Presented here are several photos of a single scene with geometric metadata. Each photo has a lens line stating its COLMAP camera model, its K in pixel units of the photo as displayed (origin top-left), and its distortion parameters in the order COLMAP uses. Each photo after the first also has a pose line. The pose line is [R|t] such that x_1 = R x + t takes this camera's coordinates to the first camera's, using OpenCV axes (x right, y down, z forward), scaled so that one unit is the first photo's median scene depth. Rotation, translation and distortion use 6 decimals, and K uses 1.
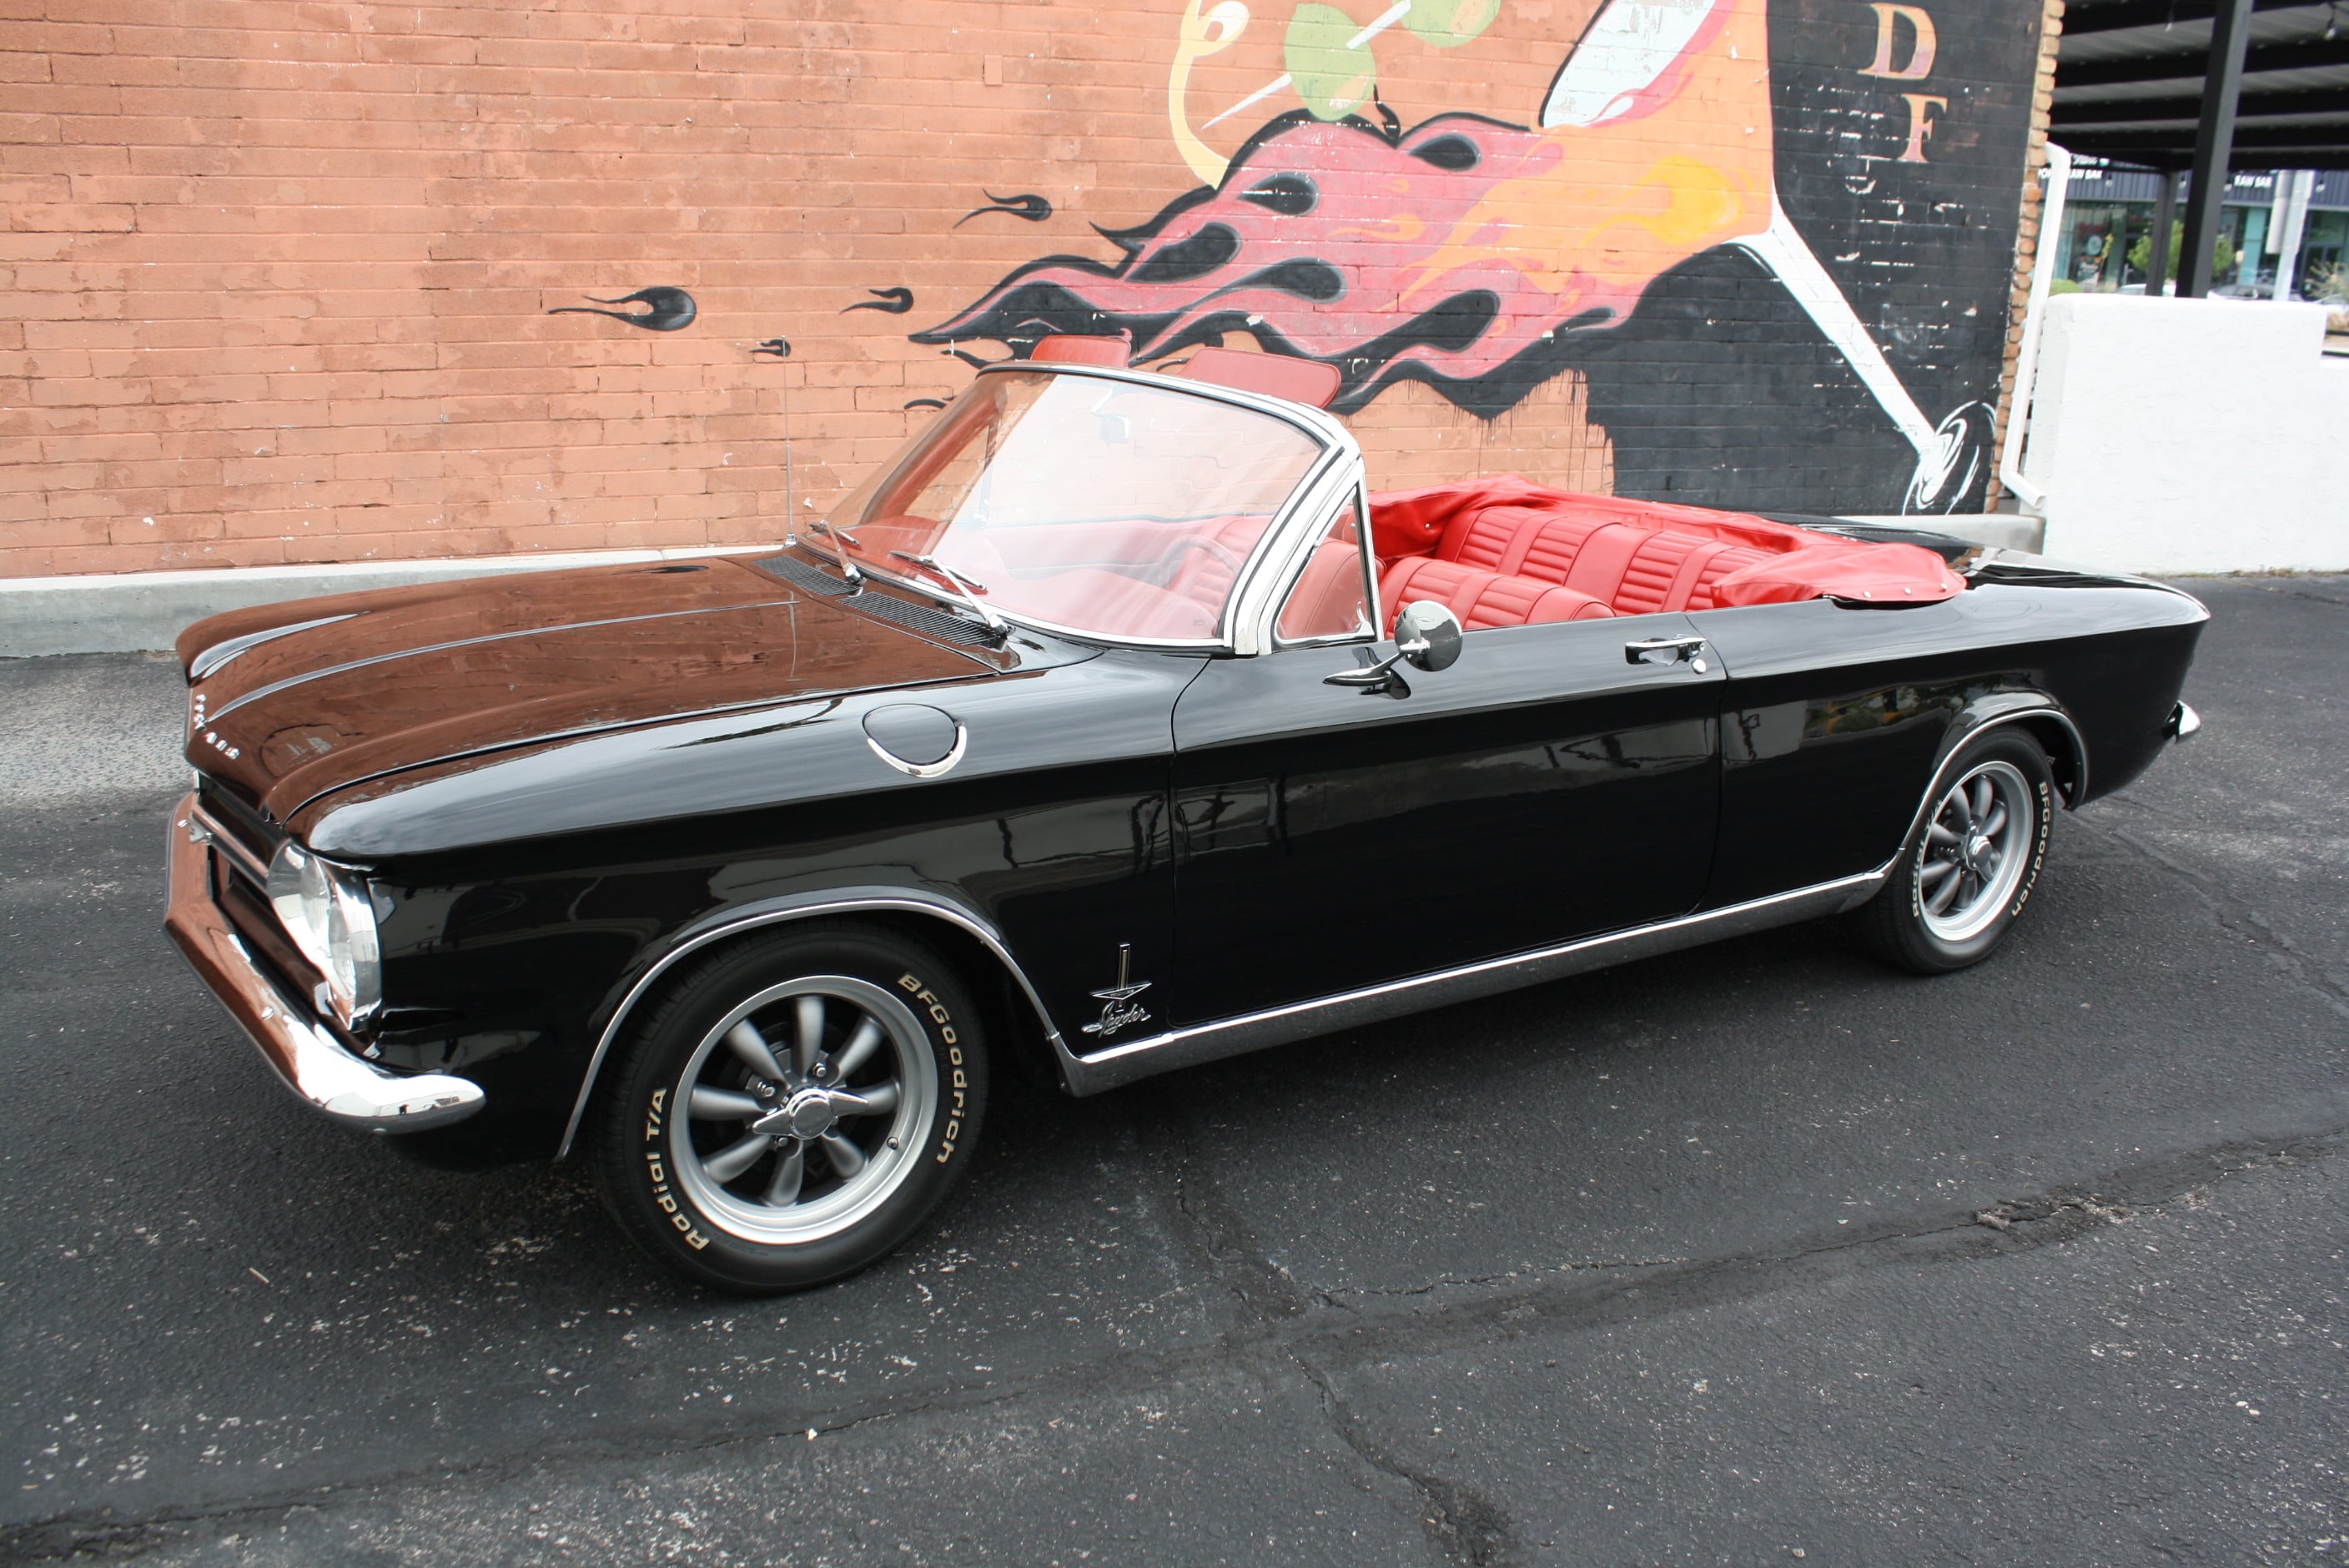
lens RADIAL K [[1987.3, 0, 1199.7], [0, 1987.3, 785.5], [0, 0, 1]] dist [-0.159967, 0.138954]
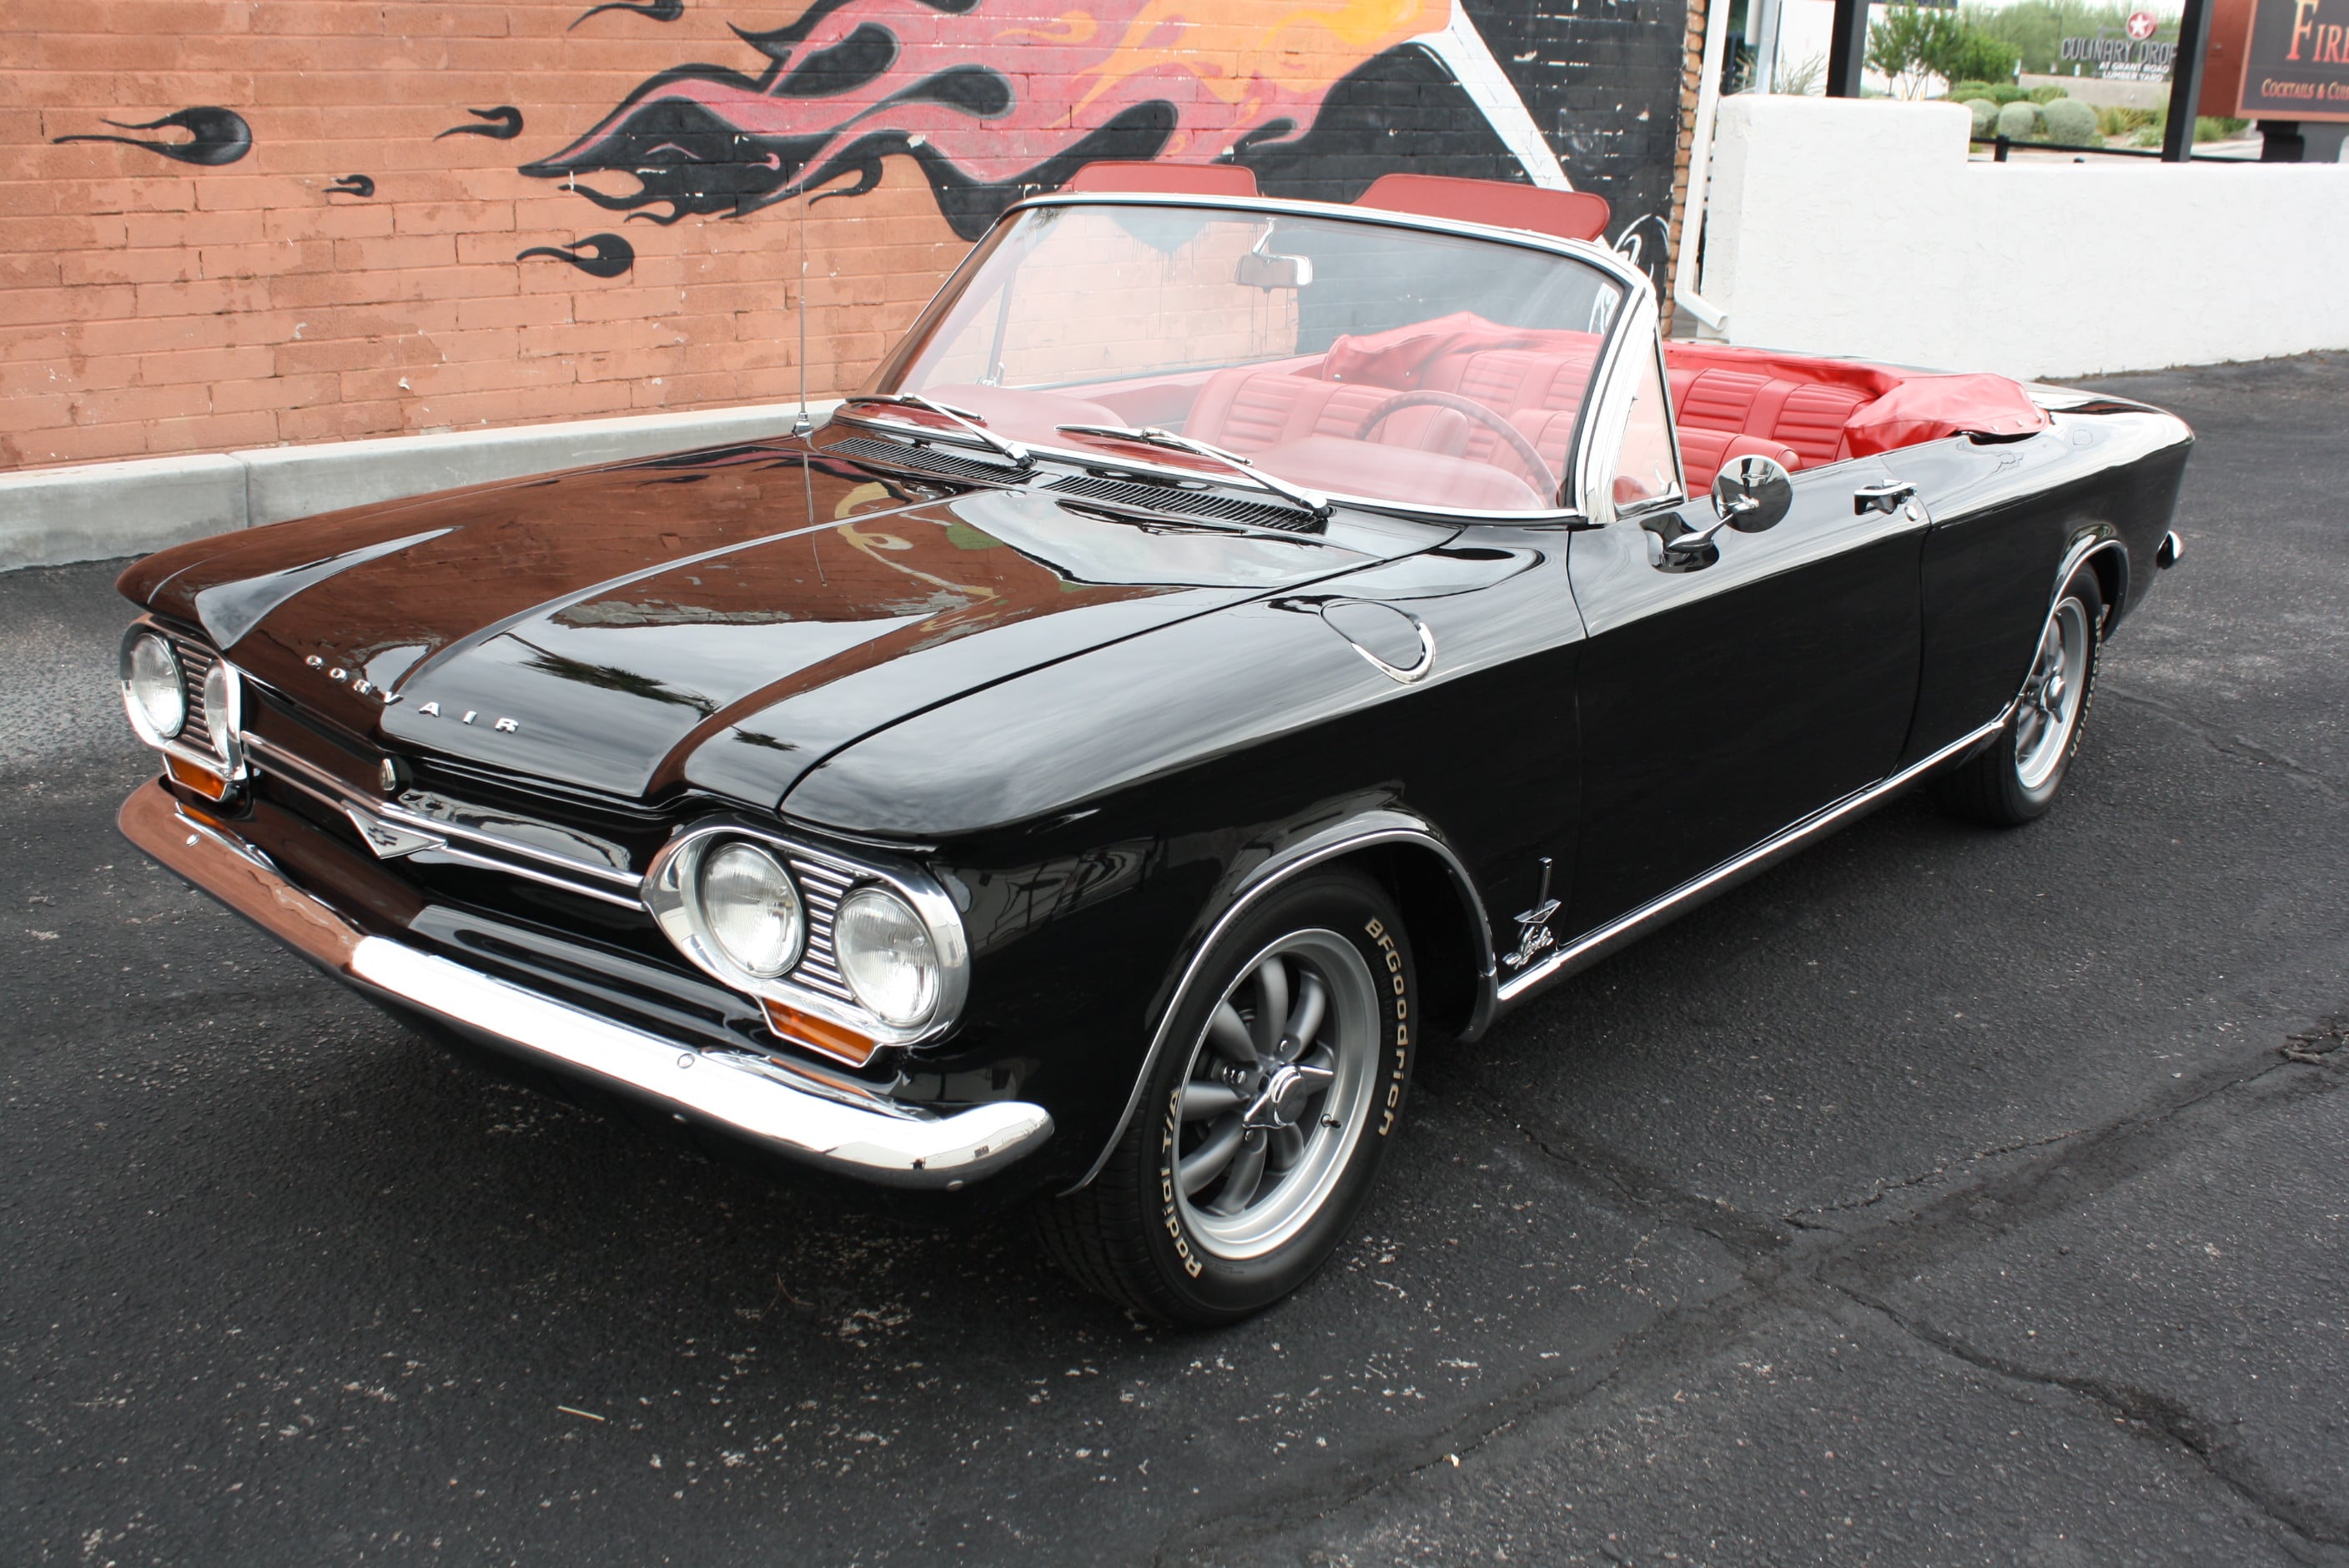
lens RADIAL K [[2315.6, 0, 1175.1], [0, 2315.6, 789.5], [0, 0, 1]] dist [-0.076231, 0.000000]
pose [[0.952474, -0.092033, 0.290383, -0.197187], [0.079800, 0.995362, 0.053717, -0.007072], [-0.293981, -0.027991, 0.955401, 0.031871]]
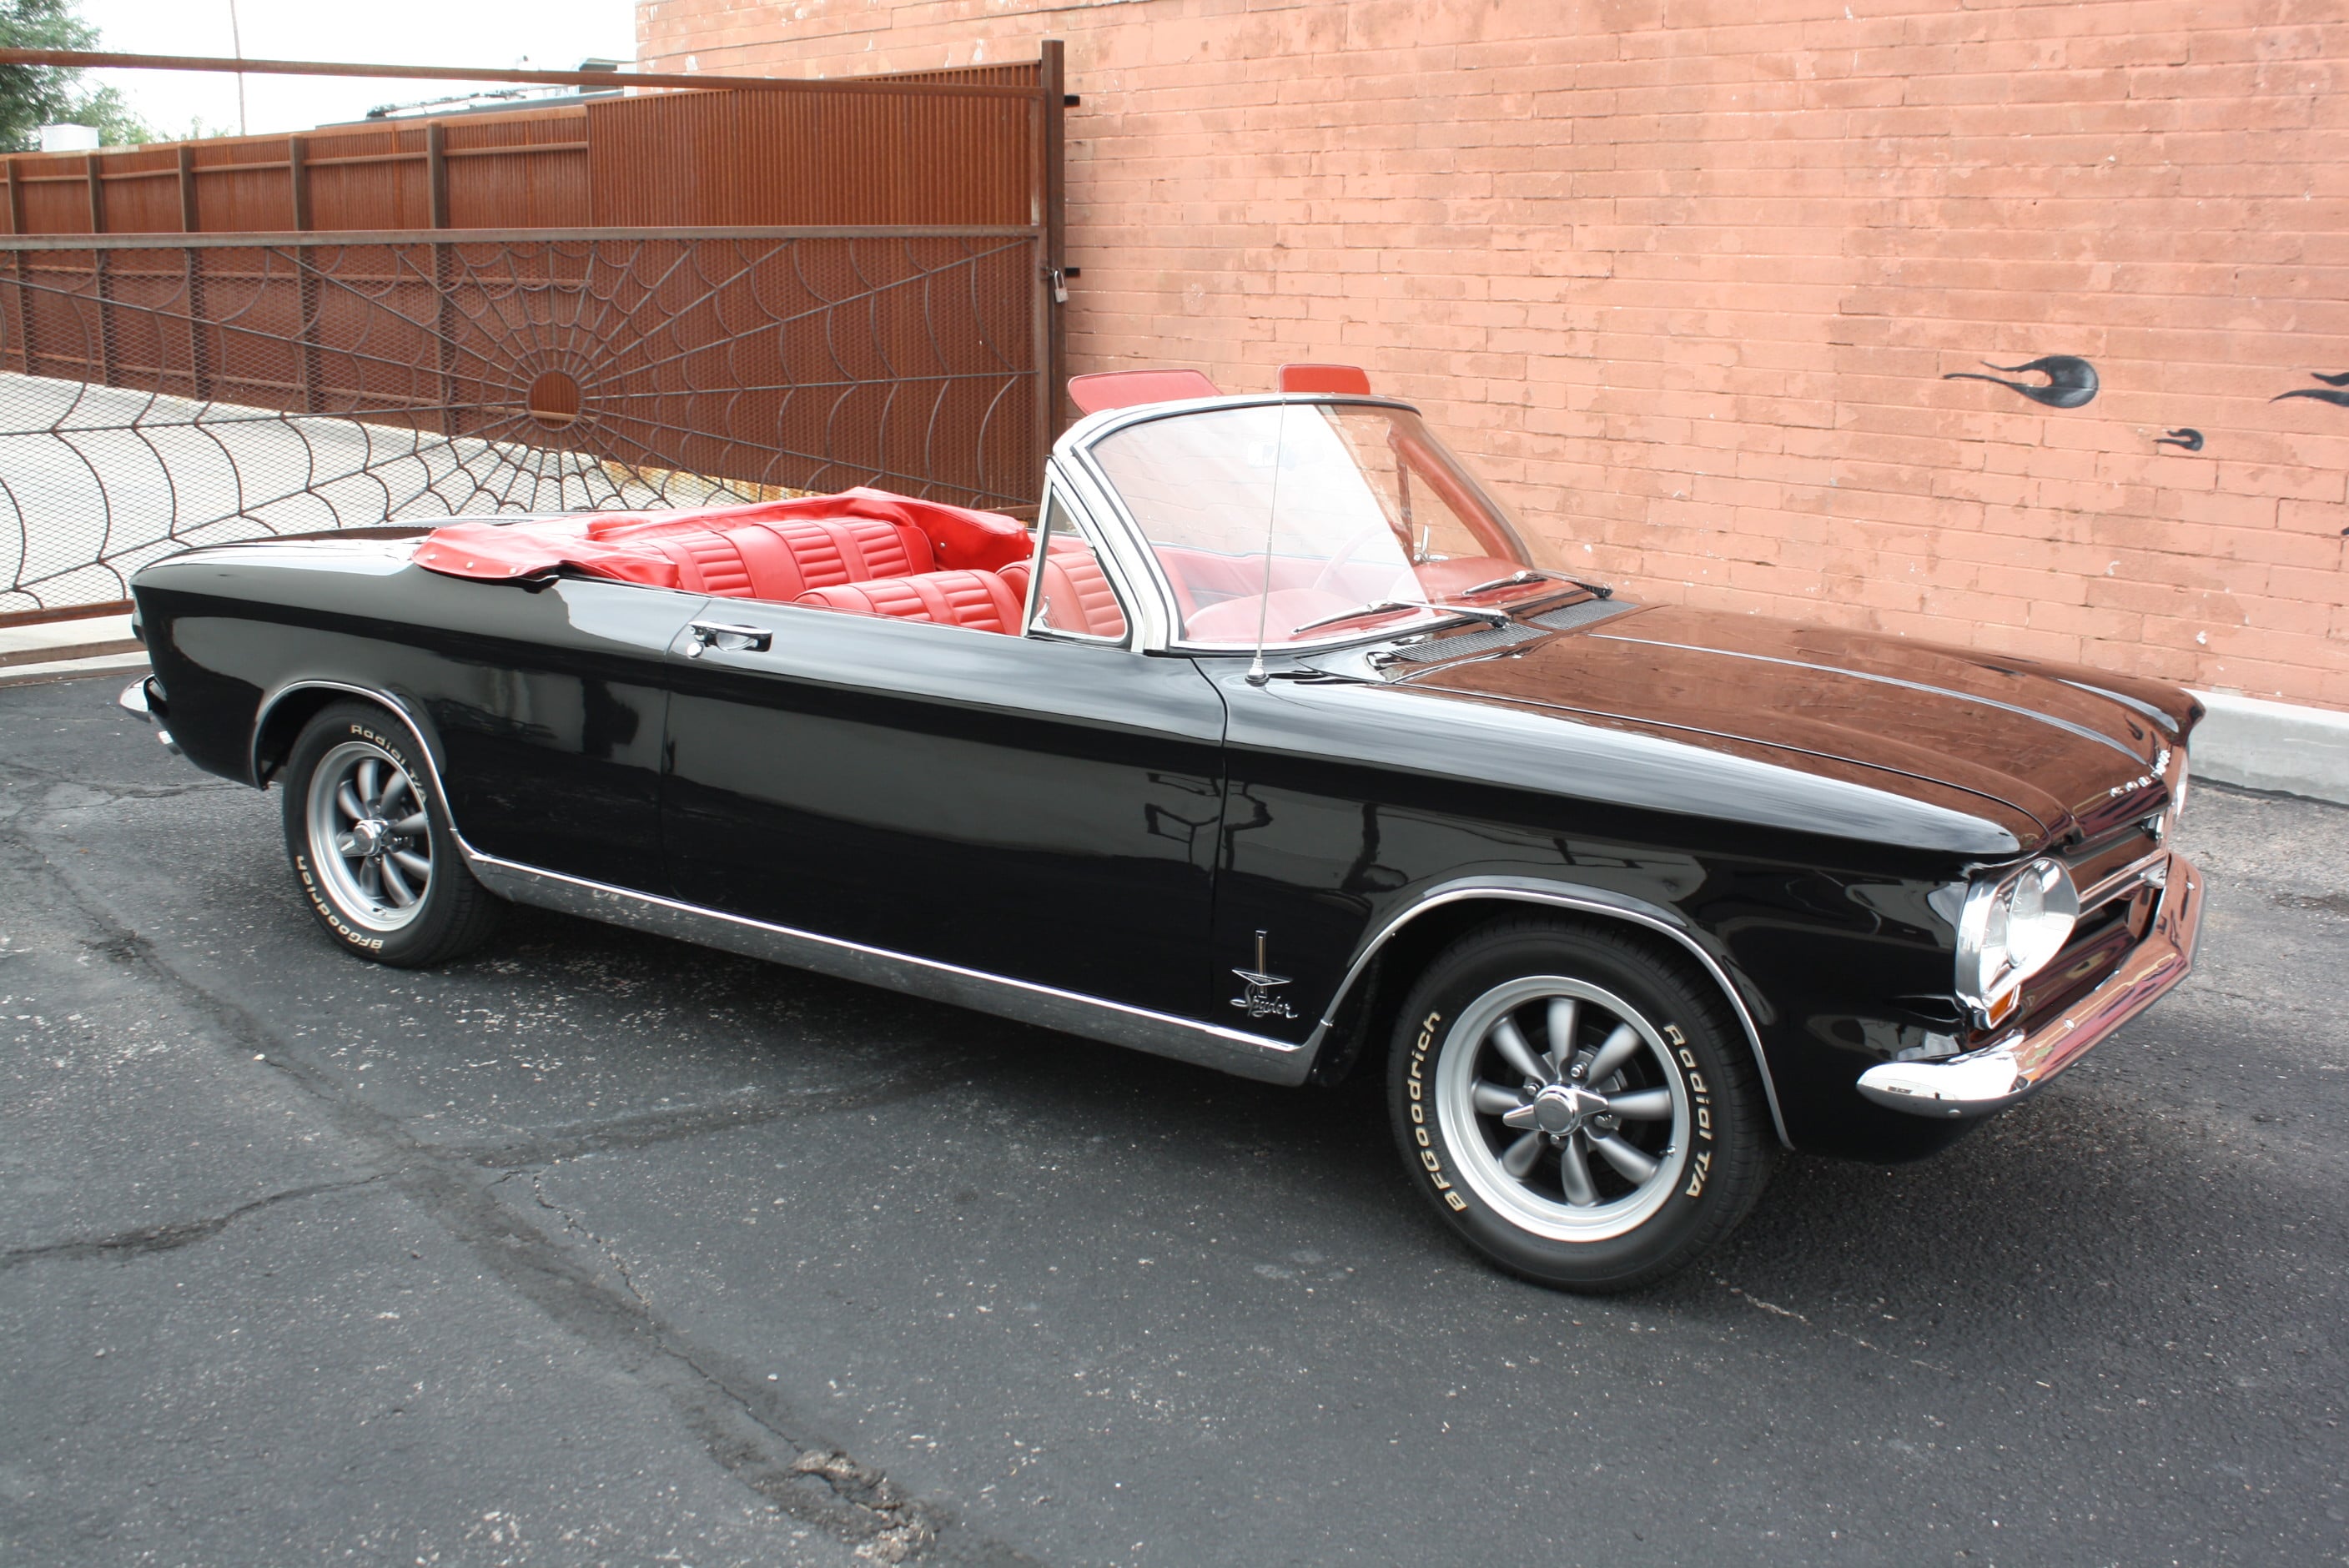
lens RADIAL K [[2334.5, 0, 1180.4], [0, 2334.5, 764.5], [0, 0, 1]] dist [-0.087124, 0.000000]
pose [[0.367723, 0.178810, -0.912583, 0.526001], [-0.262026, 0.961501, 0.082812, -0.067492], [0.892257, 0.208669, 0.400419, 0.296001]]
